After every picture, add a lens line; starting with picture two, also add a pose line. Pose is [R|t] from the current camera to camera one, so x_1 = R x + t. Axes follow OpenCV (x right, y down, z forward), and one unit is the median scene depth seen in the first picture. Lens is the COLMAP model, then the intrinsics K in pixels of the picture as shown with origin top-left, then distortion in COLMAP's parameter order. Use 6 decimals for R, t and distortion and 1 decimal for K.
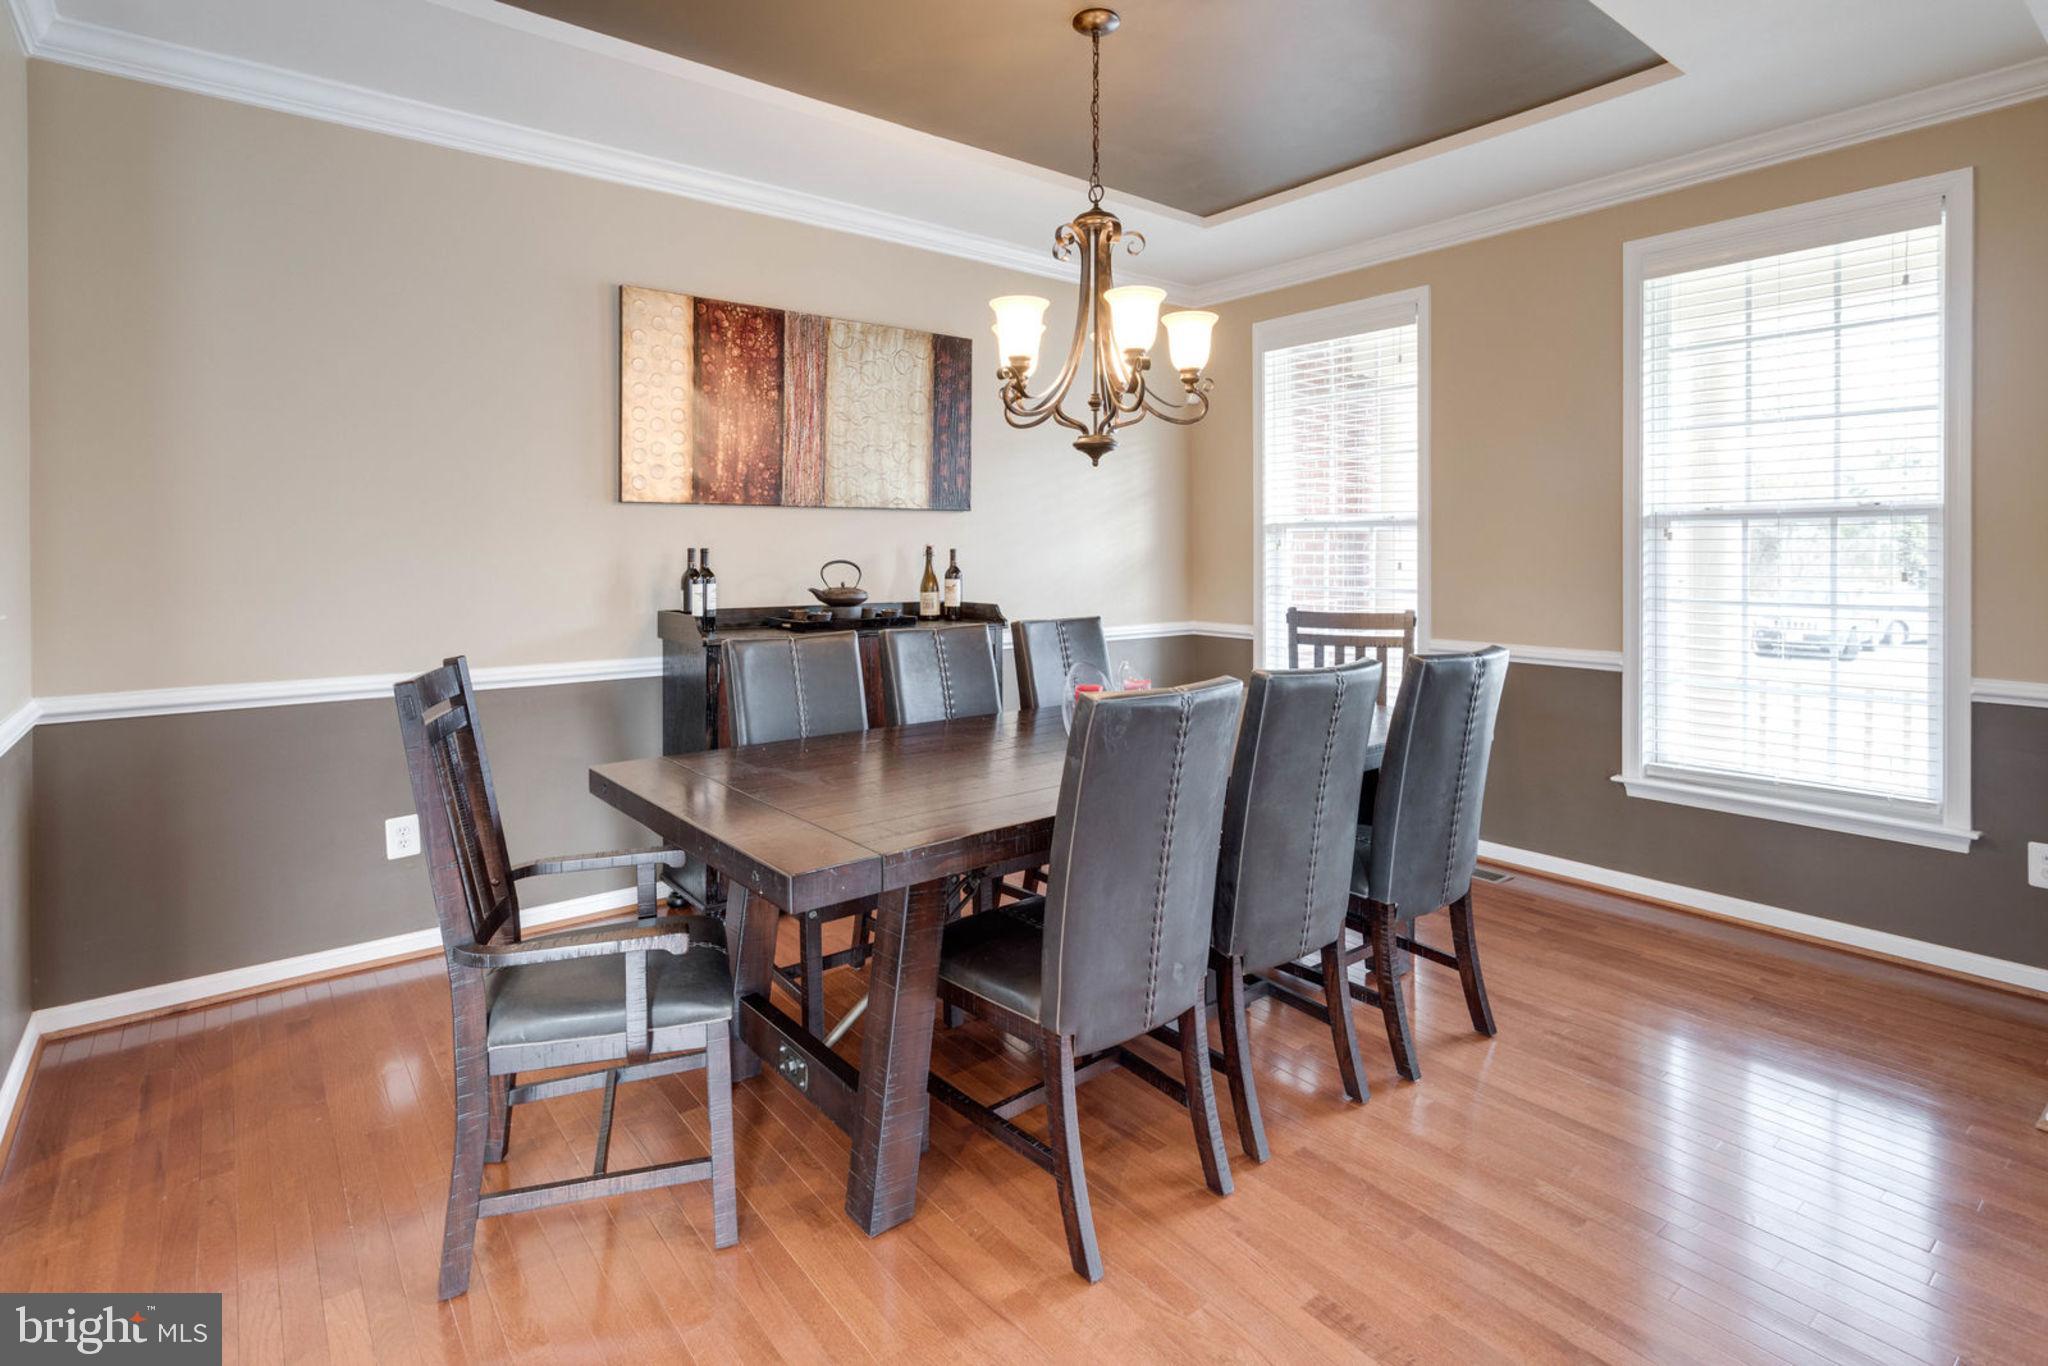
lens RADIAL K [[1024.3, 0, 1029.5], [0, 1024.3, 558.8], [0, 0, 1]] dist [-0.000629, 0.001643]
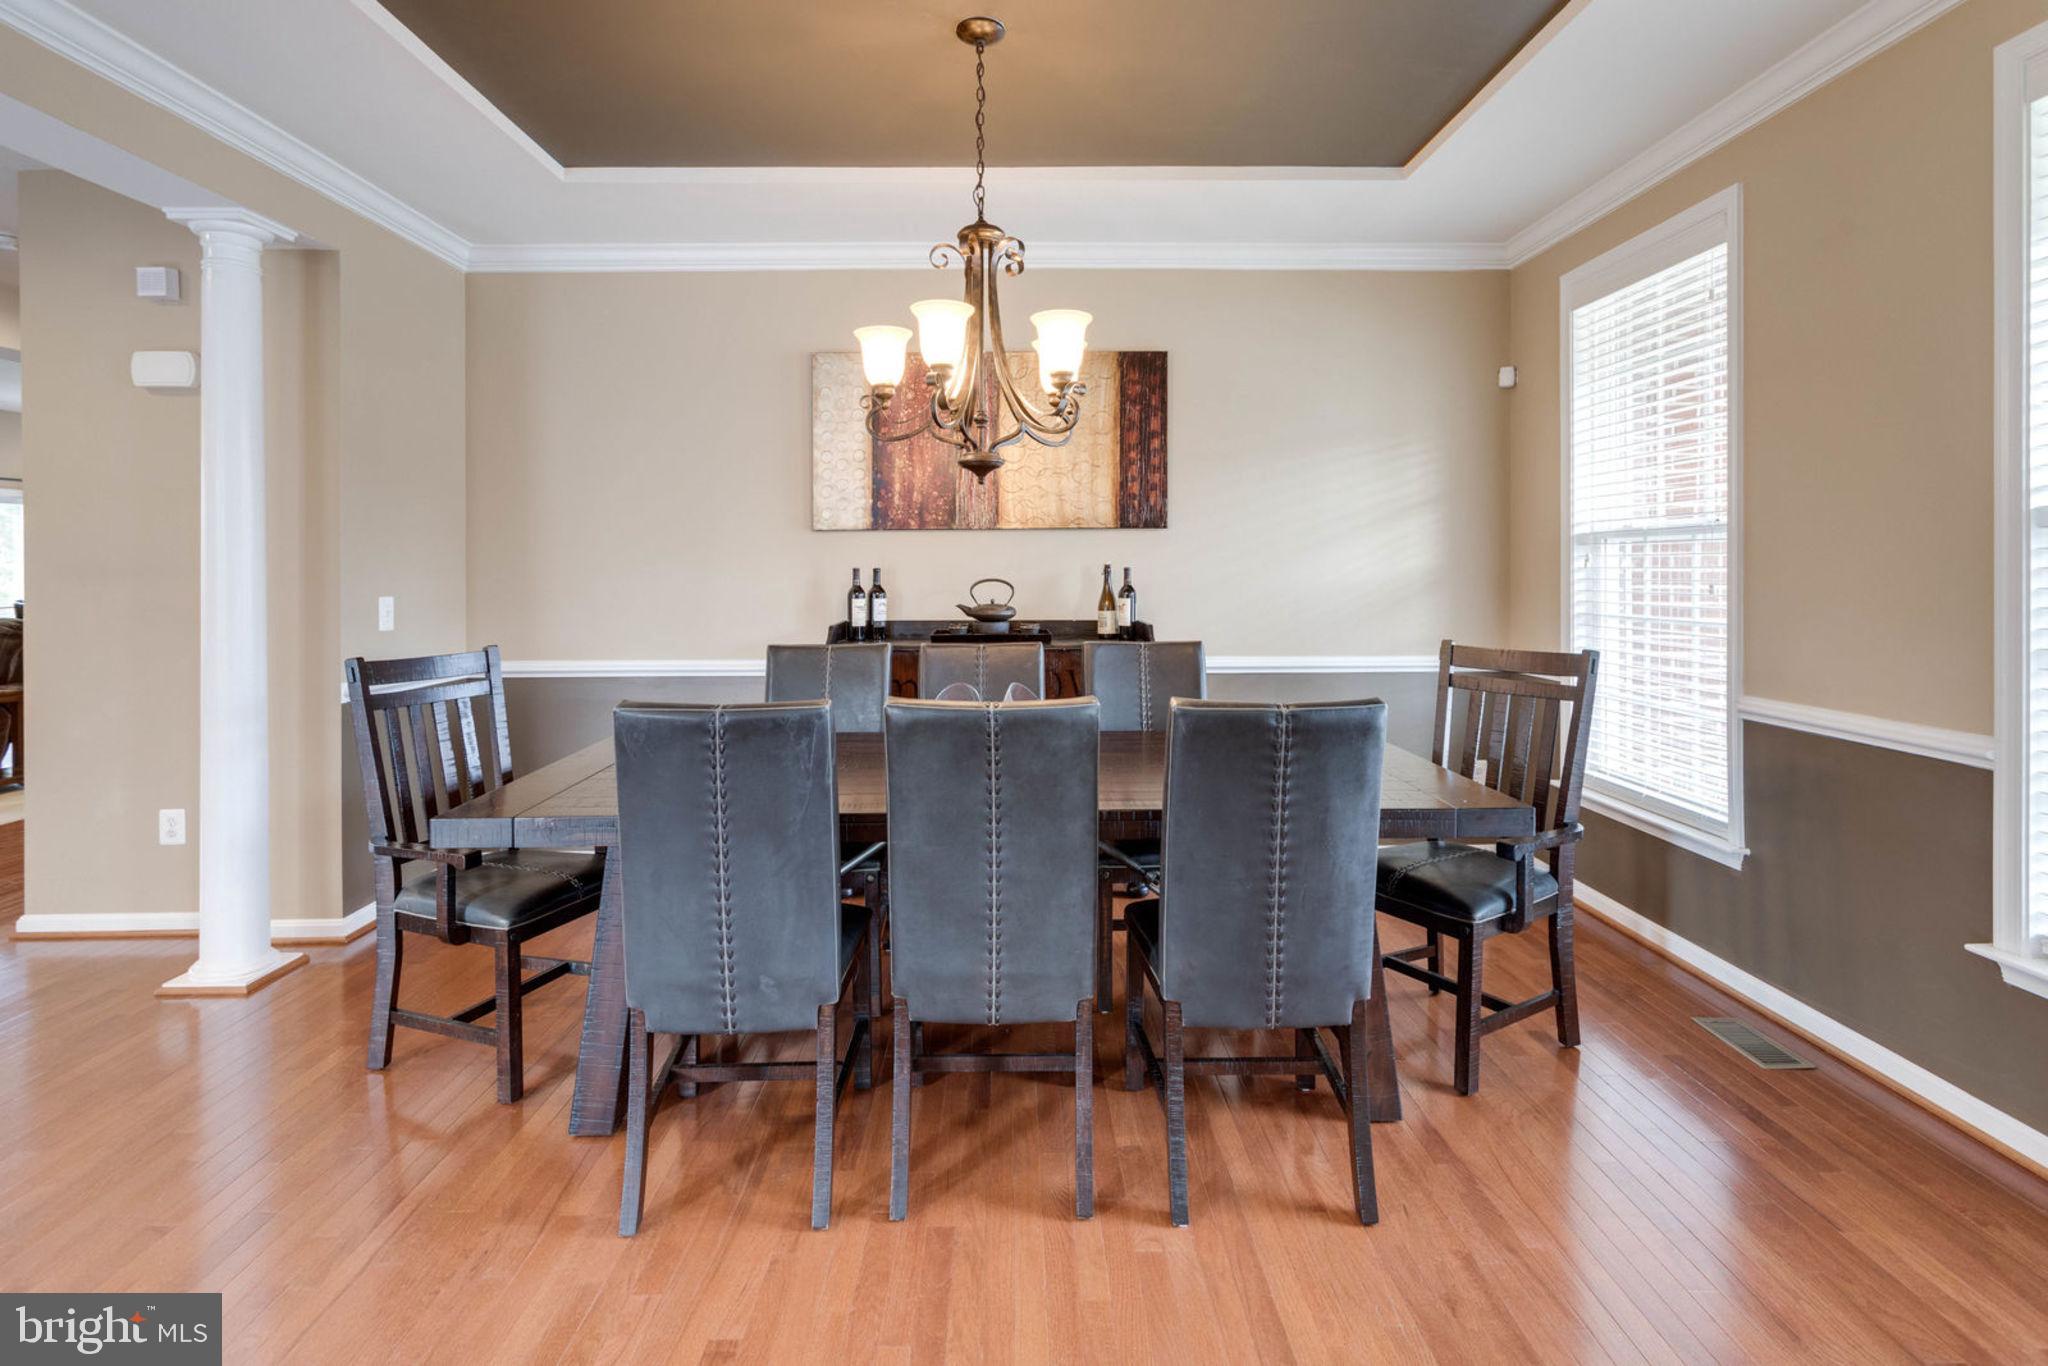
lens RADIAL K [[1024.3, 0, 1029.5], [0, 1024.3, 558.8], [0, 0, 1]] dist [-0.000629, 0.001643]
pose [[0.784462, -0.008170, -0.620123, 0.497938], [-0.002034, 0.999874, -0.015746, -0.002401], [0.620173, 0.013614, 0.784347, 0.180331]]
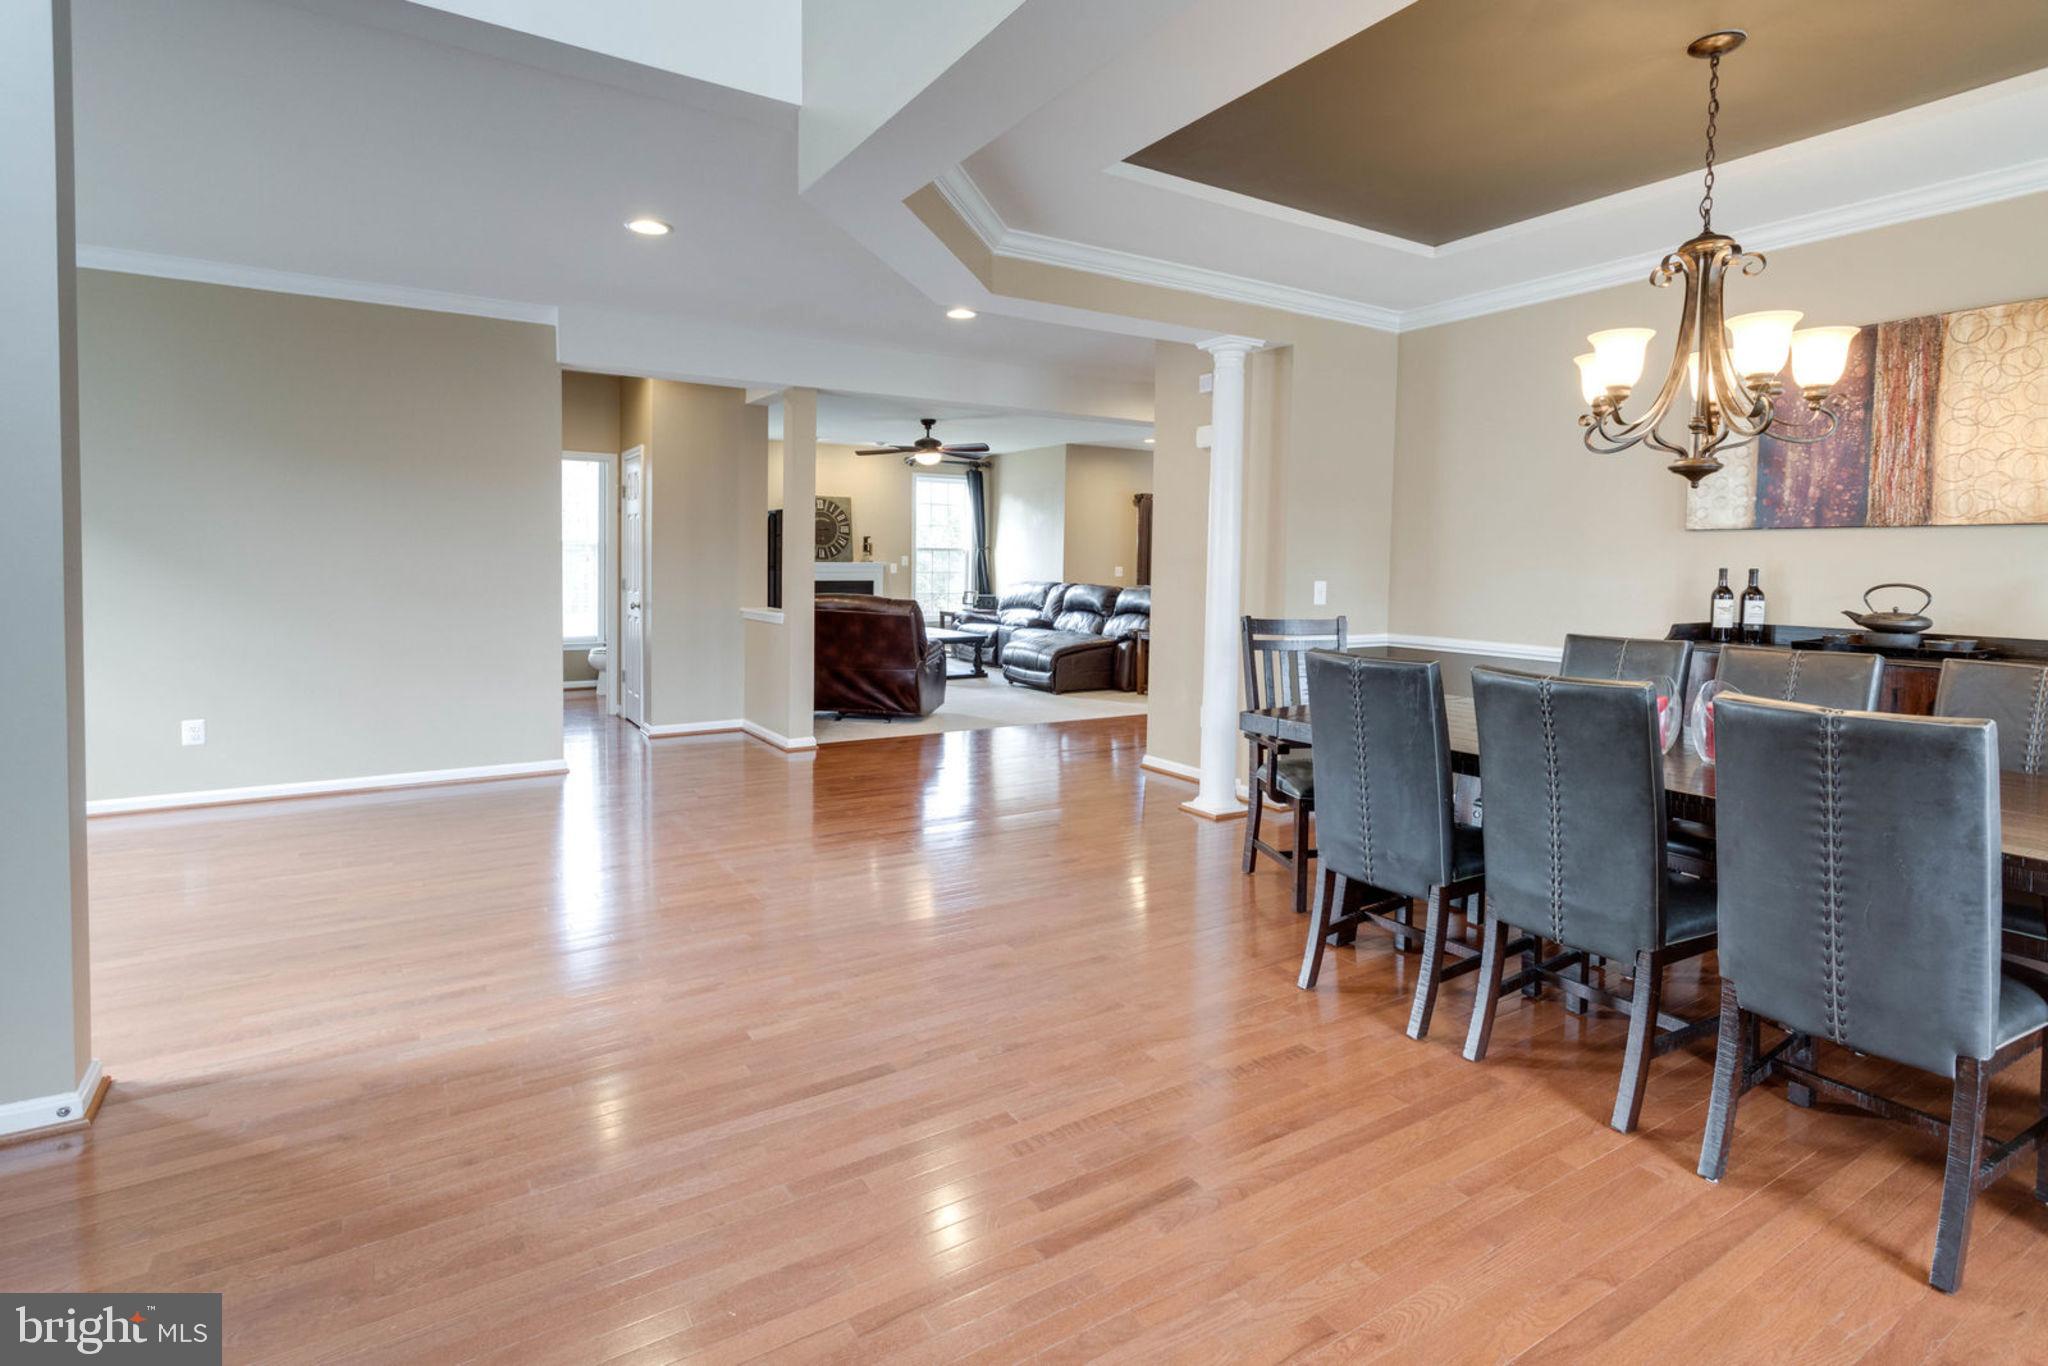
lens RADIAL K [[1024.3, 0, 1029.5], [0, 1024.3, 558.8], [0, 0, 1]] dist [-0.000629, 0.001643]
pose [[-0.109224, -0.001537, -0.994016, 0.803806], [-0.023773, 0.999717, 0.001066, -0.003165], [0.993733, 0.023747, -0.109230, 0.312907]]
